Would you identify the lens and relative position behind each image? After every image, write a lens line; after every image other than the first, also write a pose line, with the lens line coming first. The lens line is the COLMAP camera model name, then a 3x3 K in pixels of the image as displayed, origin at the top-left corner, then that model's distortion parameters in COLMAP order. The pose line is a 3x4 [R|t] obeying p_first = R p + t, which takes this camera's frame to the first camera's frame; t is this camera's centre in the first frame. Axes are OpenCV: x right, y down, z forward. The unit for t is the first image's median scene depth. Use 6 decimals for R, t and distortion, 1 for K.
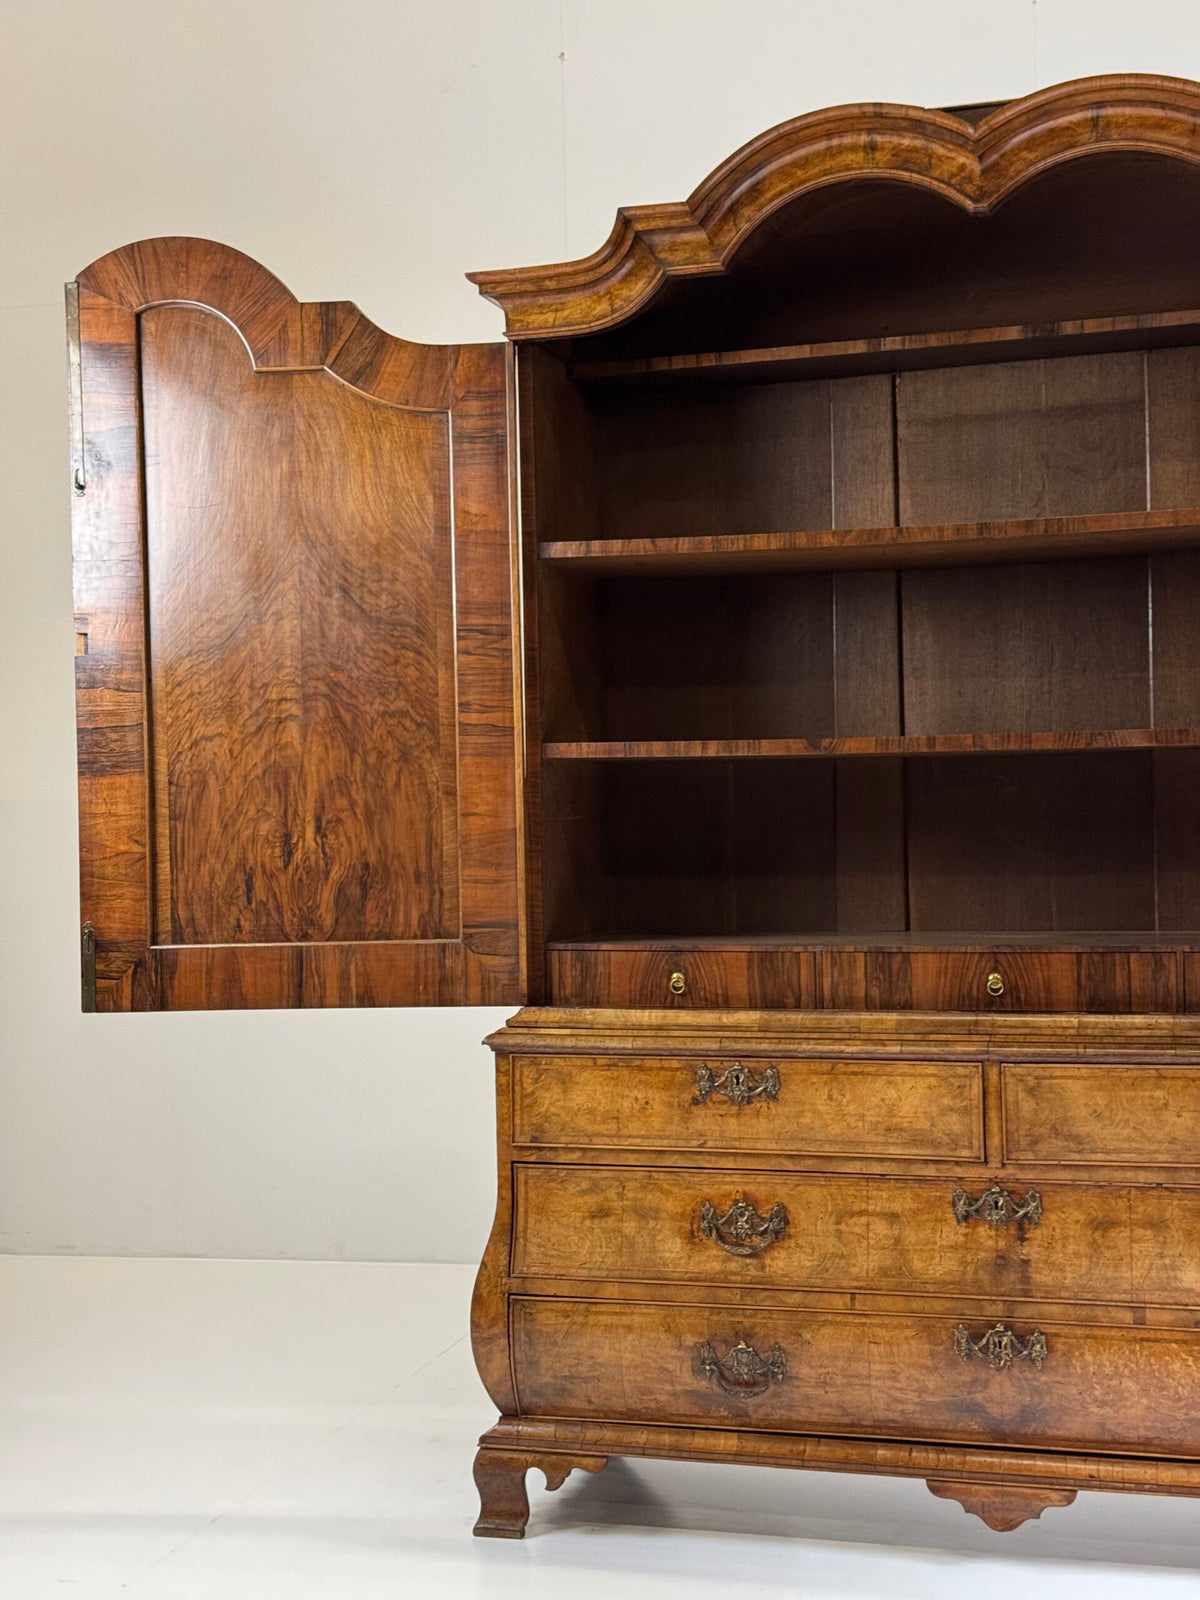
lens RADIAL K [[2235.2, 0, 590.7], [0, 2235.2, 815.8], [0, 0, 1]] dist [0.128914, 0.000000]
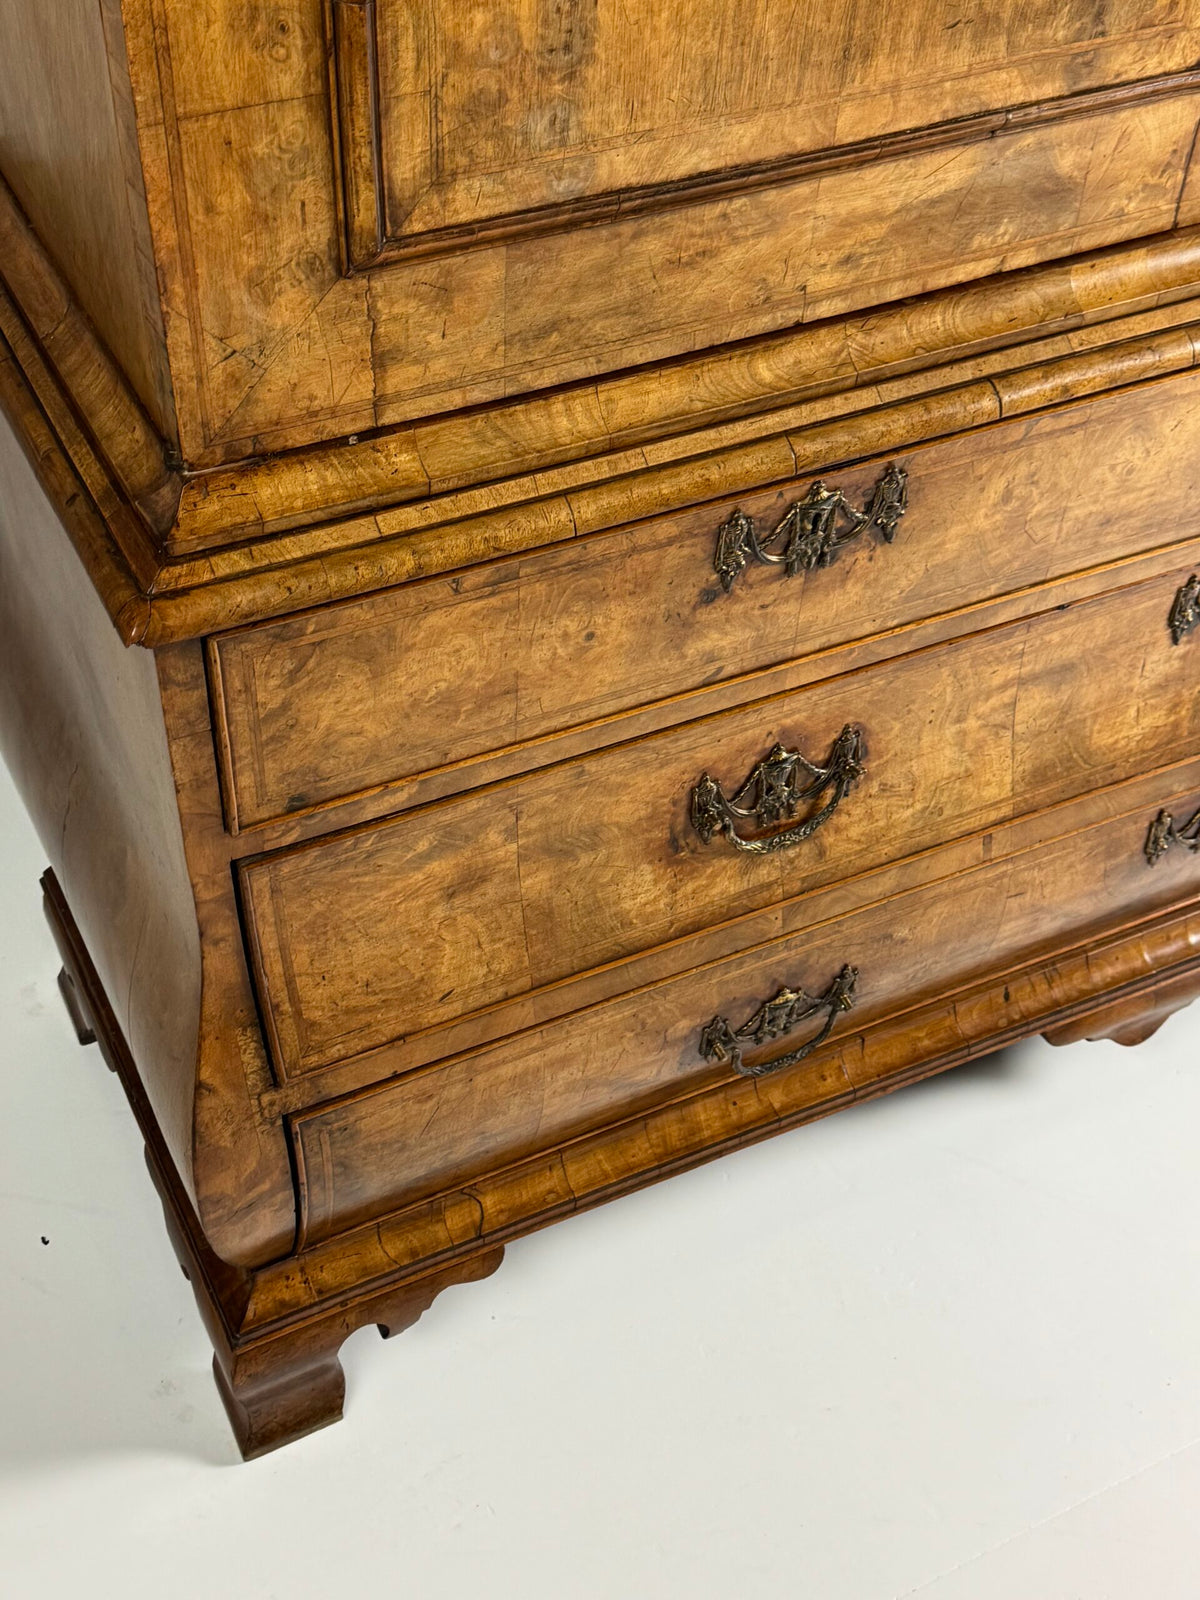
lens RADIAL K [[2000.3, 0, 590.5], [0, 2000.3, 814.9], [0, 0, 1]] dist [0.129063, 0.000000]
pose [[0.737078, -0.441313, 0.511819, -0.160669], [-0.040064, 0.727478, 0.684961, -0.079810], [-0.674619, -0.525375, 0.518528, 0.819227]]
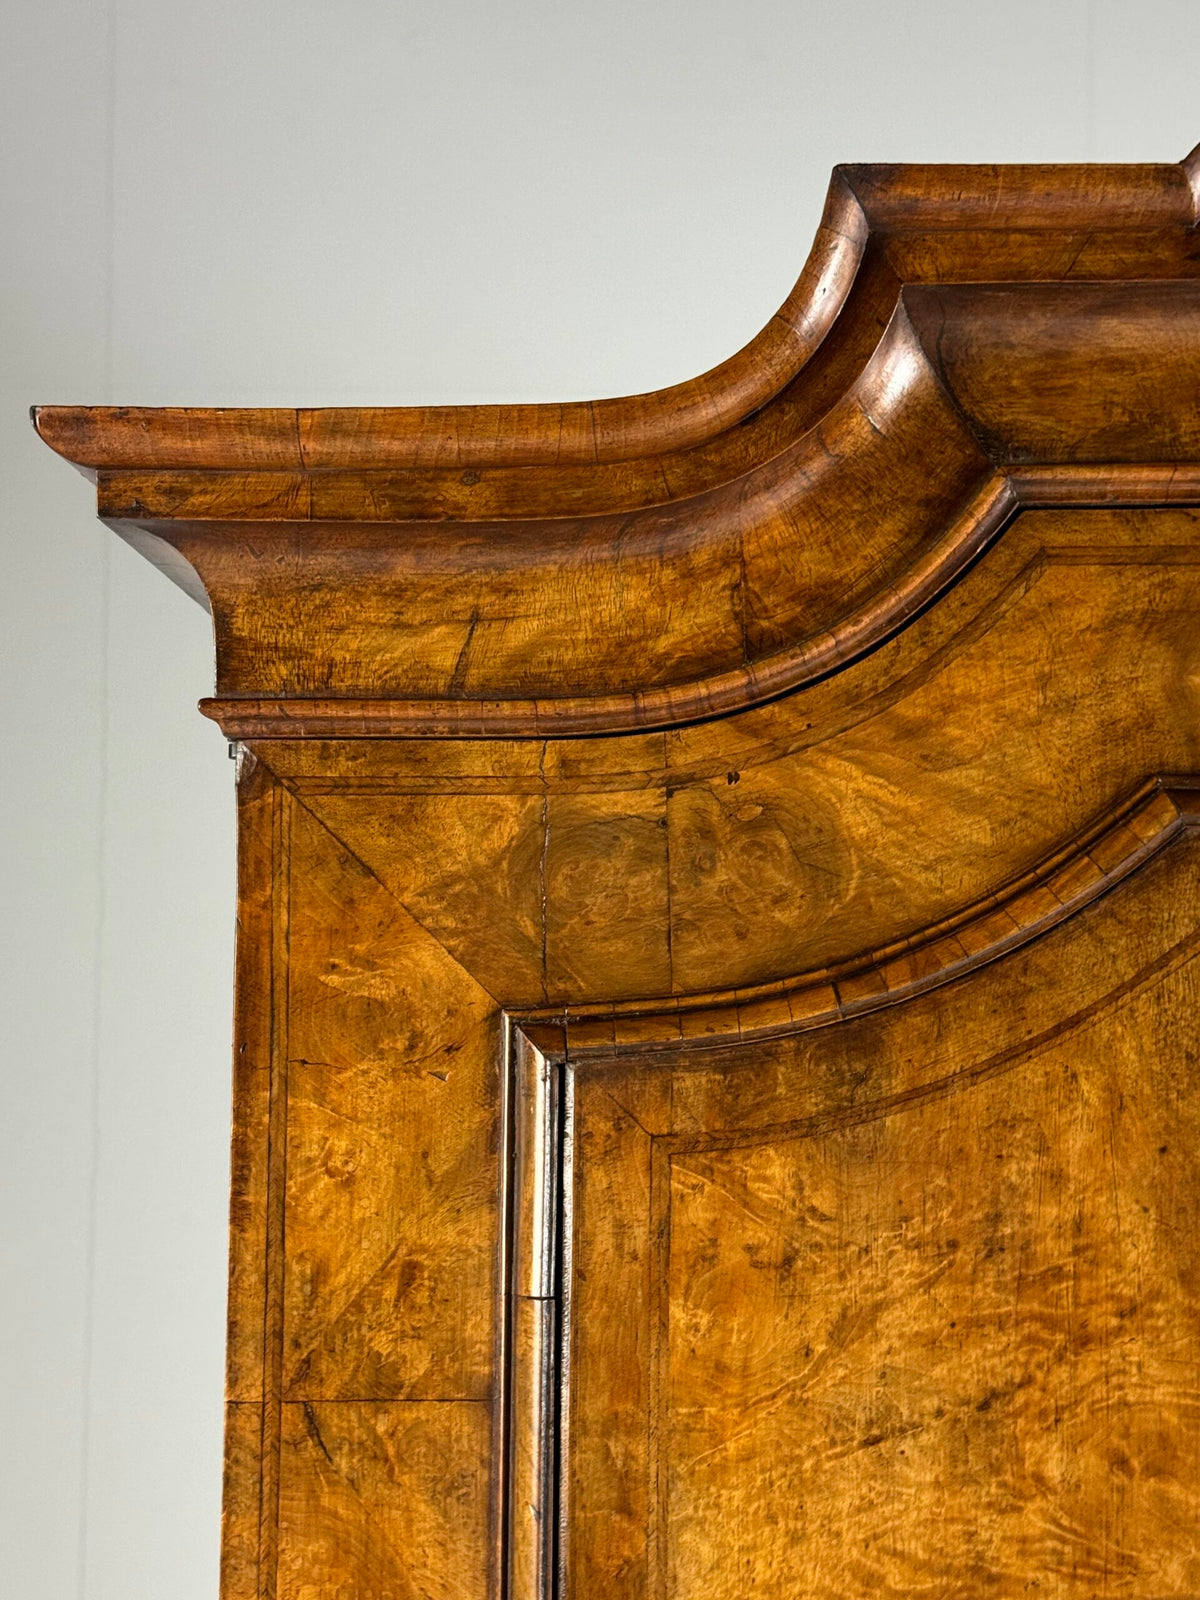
lens RADIAL K [[2375.5, 0, 619.9], [0, 2375.5, 808.8], [0, 0, 1]] dist [0.134697, 0.000000]
pose [[0.962445, 0.044919, 0.267735, -0.062599], [-0.022175, 0.995928, -0.087379, -0.193015], [-0.270569, 0.078161, 0.959522, 0.804951]]
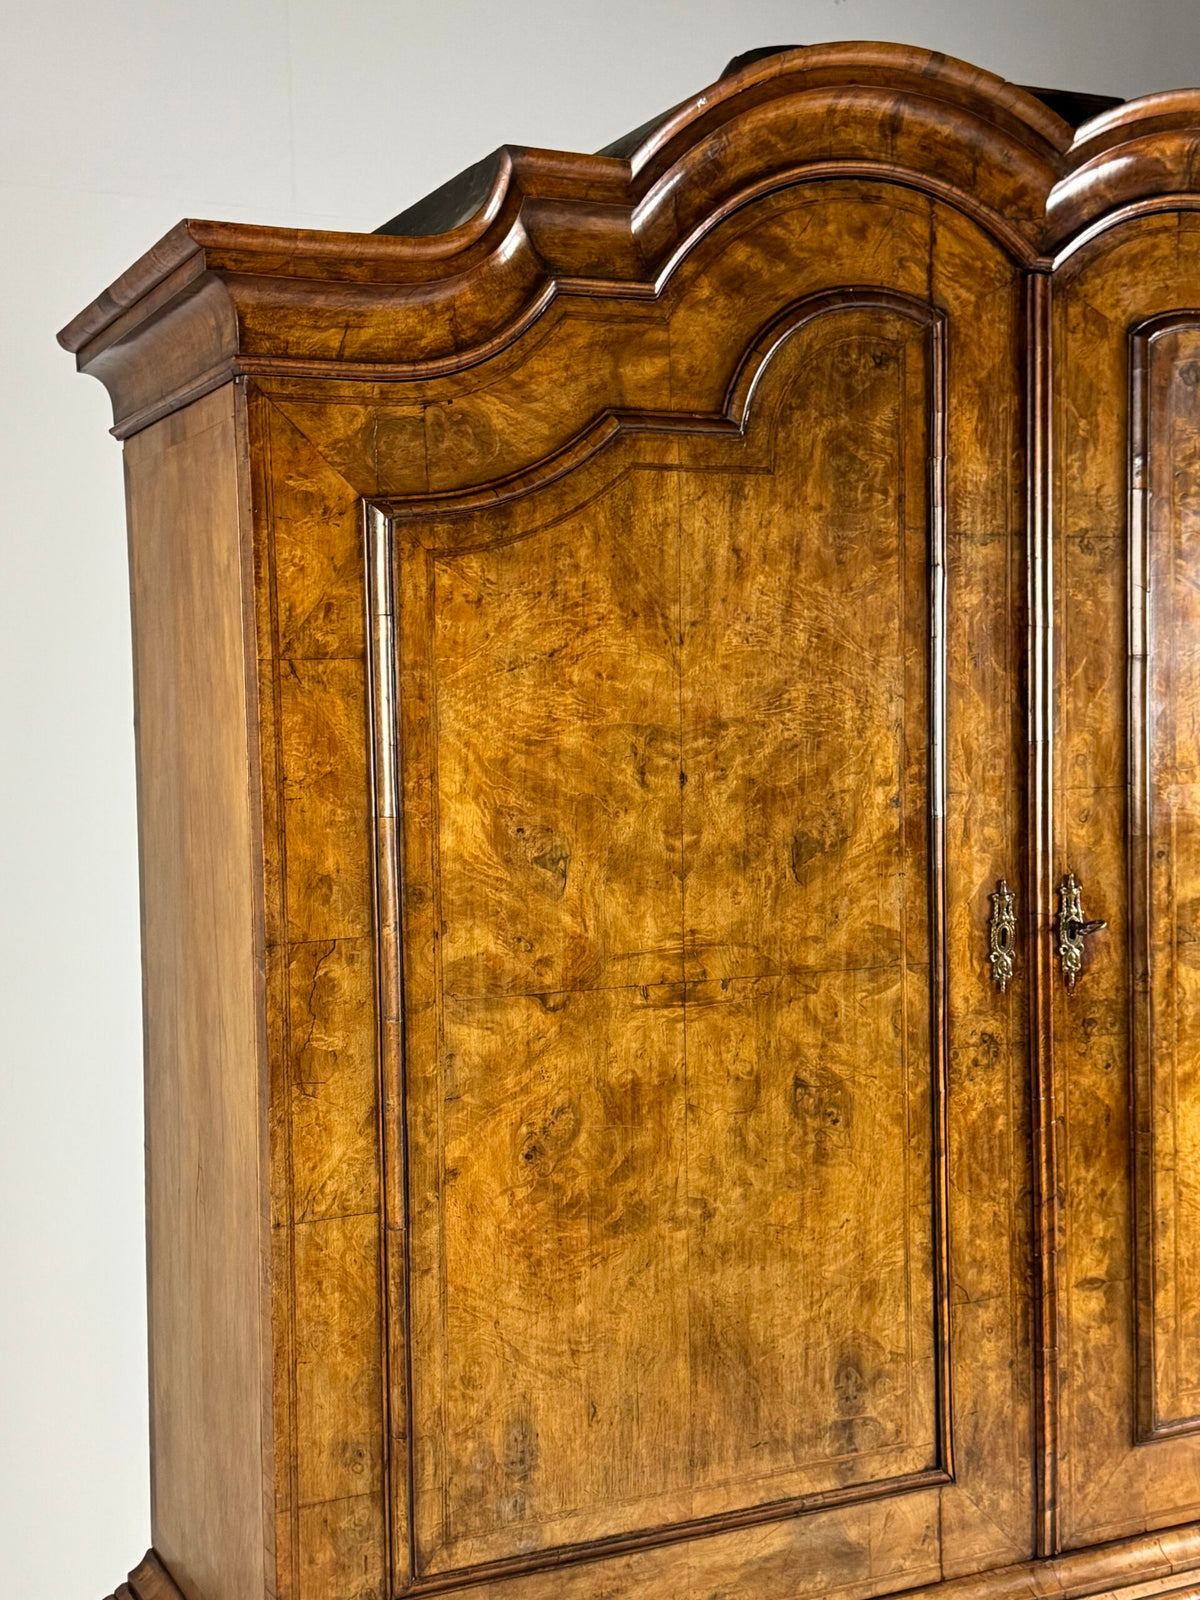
lens RADIAL K [[2000.3, 0, 597.4], [0, 2000.3, 816.8], [0, 0, 1]] dist [0.129063, 0.000000]
pose [[0.750318, -0.029918, 0.660400, -0.276274], [0.012092, 0.999429, 0.031539, -0.134462], [-0.660966, -0.015679, 0.750252, 0.647759]]
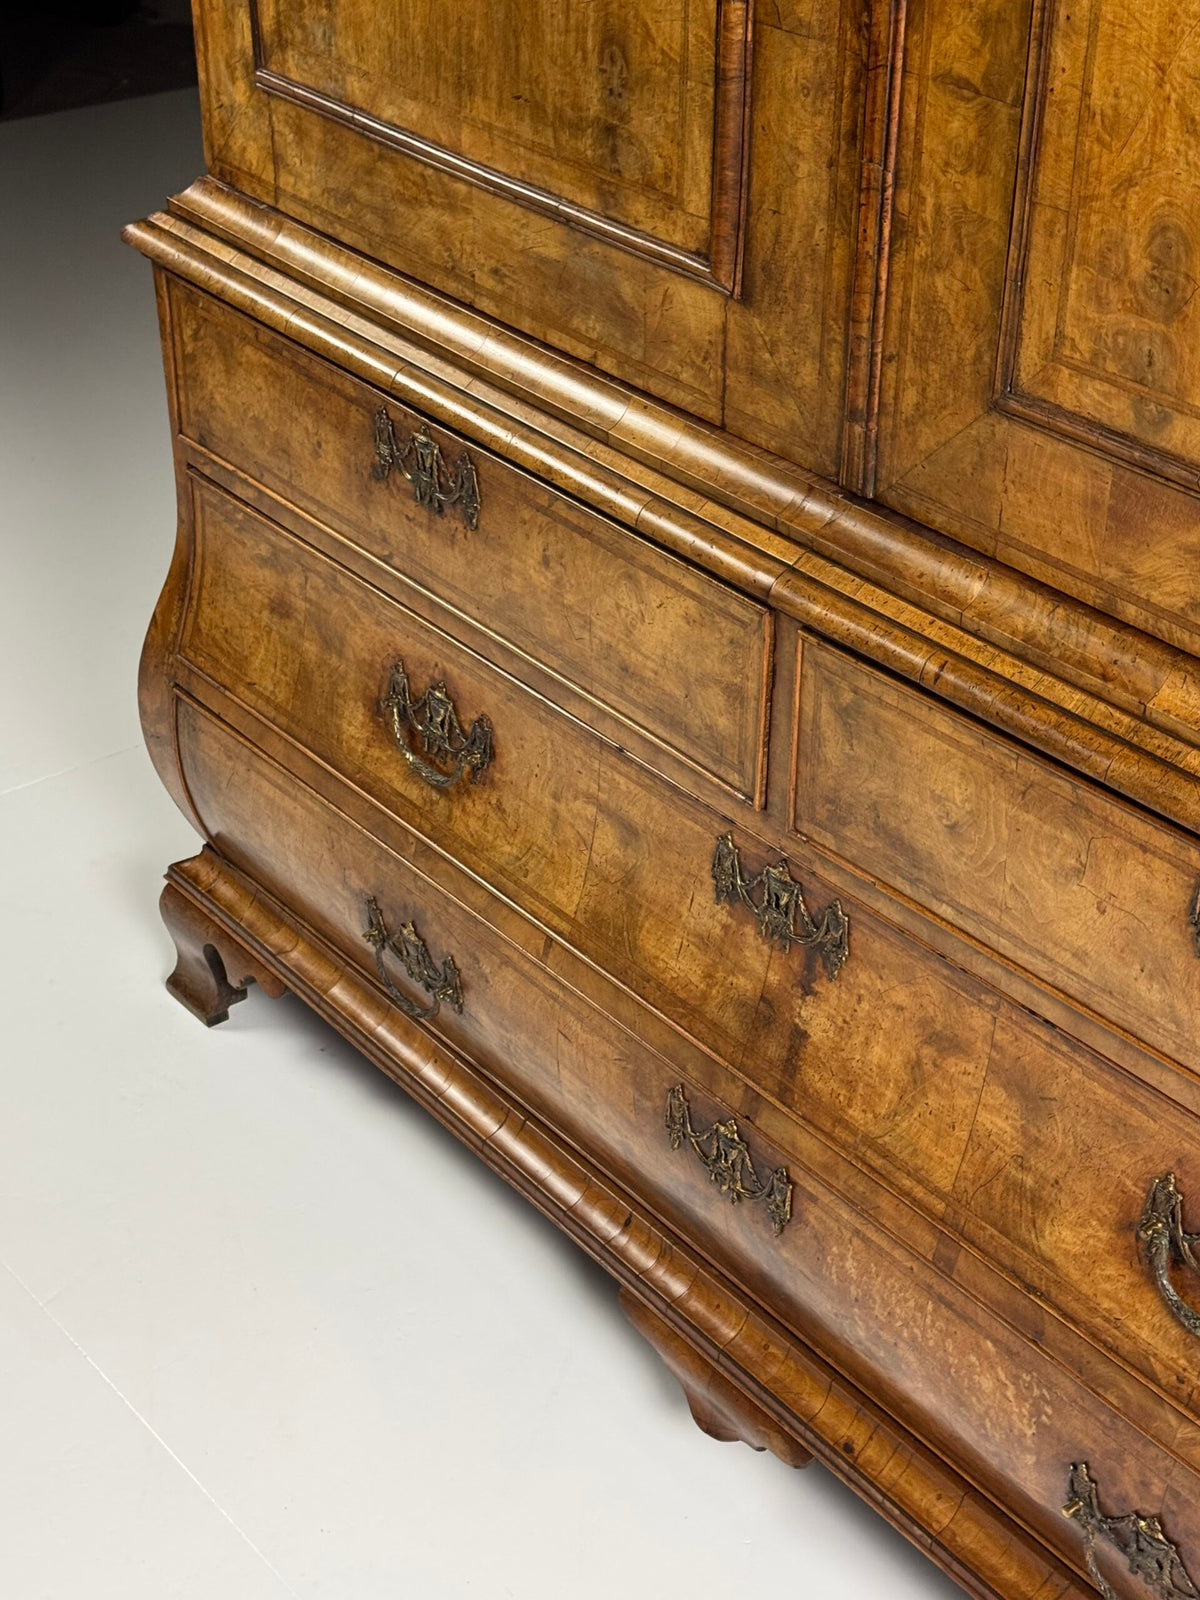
lens RADIAL K [[2375.5, 0, 605.2], [0, 2375.5, 824.6], [0, 0, 1]] dist [0.134697, 0.000000]
pose [[0.813707, 0.335438, -0.474724, 0.358105], [-0.029943, 0.839798, 0.542073, -0.089626], [0.580504, -0.426874, 0.693393, 0.642205]]
